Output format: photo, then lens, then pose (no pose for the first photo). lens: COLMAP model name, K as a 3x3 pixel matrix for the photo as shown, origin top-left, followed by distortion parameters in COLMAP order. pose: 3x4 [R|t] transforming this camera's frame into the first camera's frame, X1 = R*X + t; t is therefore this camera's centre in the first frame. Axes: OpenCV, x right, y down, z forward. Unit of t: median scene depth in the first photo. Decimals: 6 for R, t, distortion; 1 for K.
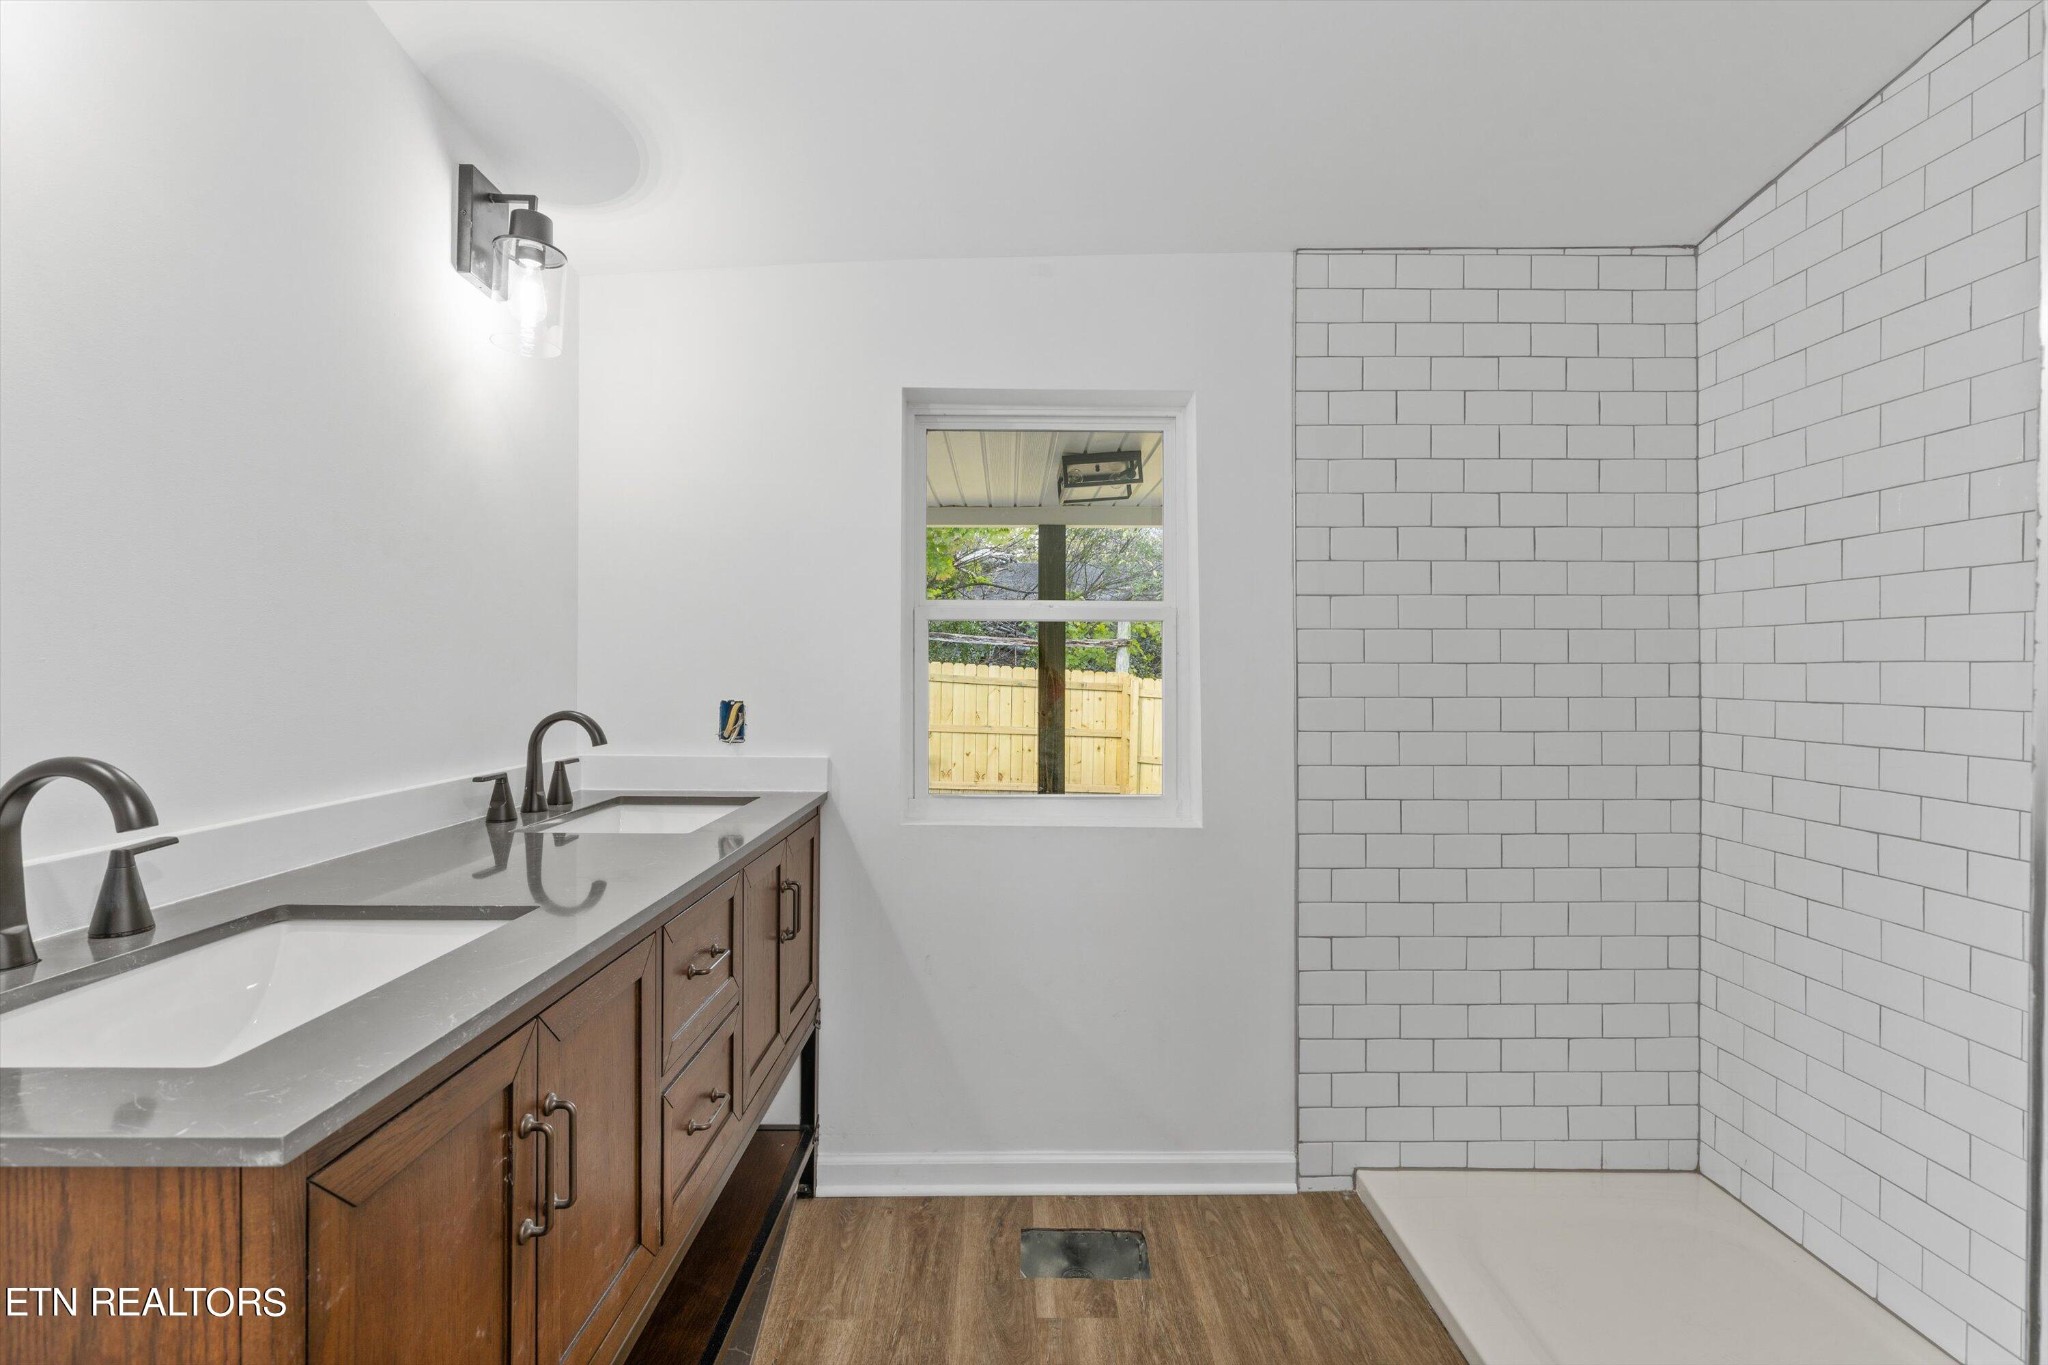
lens RADIAL K [[914.4, 0, 1017.2], [0, 914.4, 678.9], [0, 0, 1]] dist [-0.003409, 0.000395]
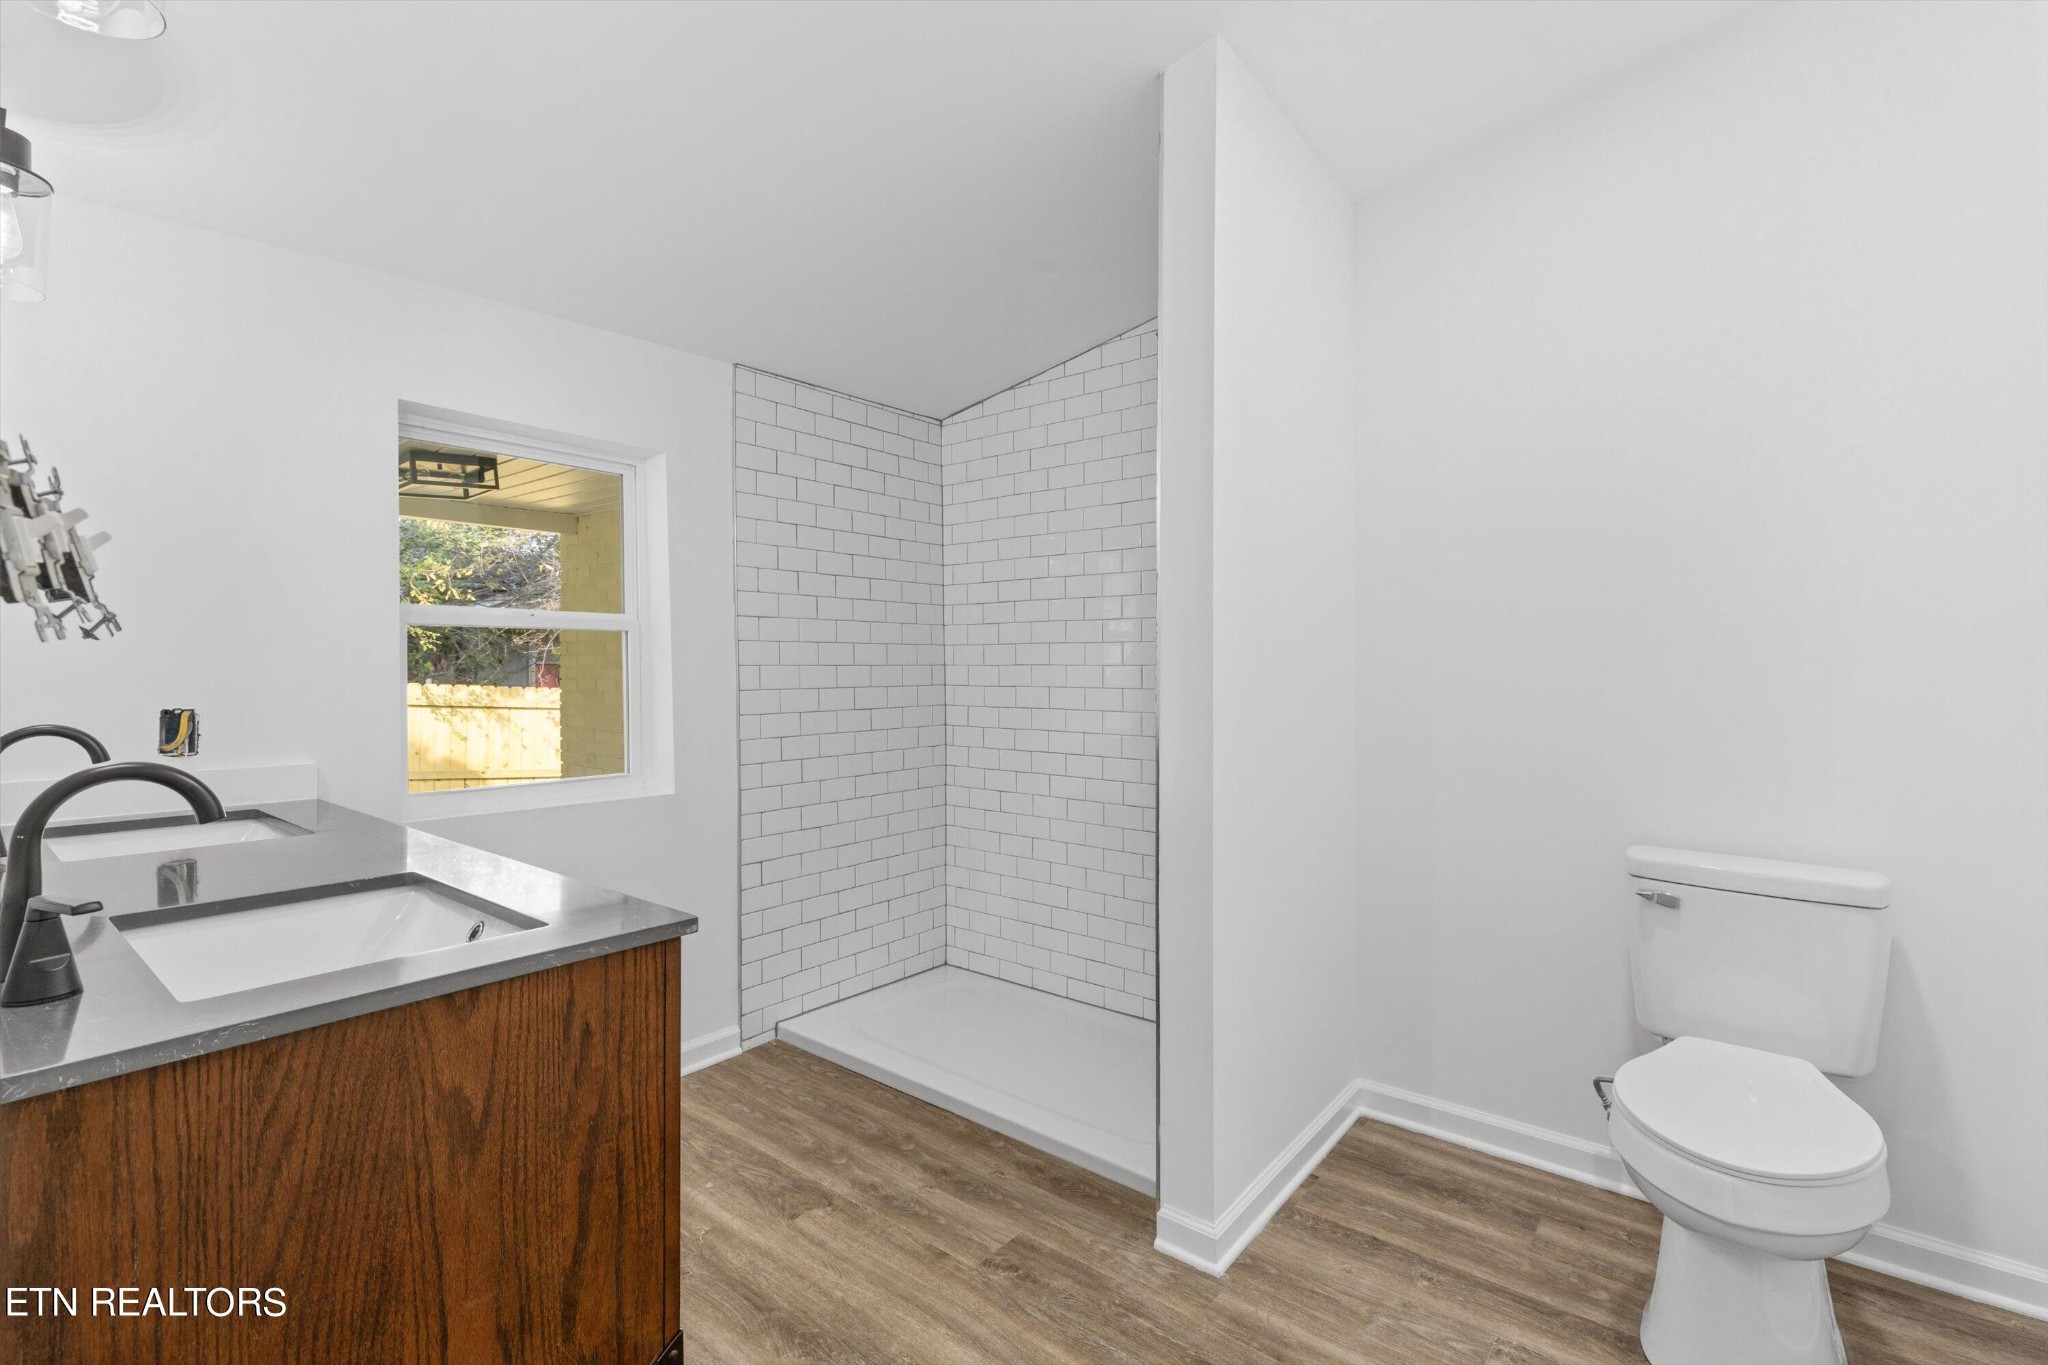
lens RADIAL K [[914.4, 0, 1031.5], [0, 914.4, 679.8], [0, 0, 1]] dist [-0.003409, 0.000395]
pose [[0.627596, -0.013884, 0.778415, -0.485691], [0.012052, 0.999894, 0.008117, -0.001940], [-0.778446, 0.004287, 0.627697, -0.201723]]
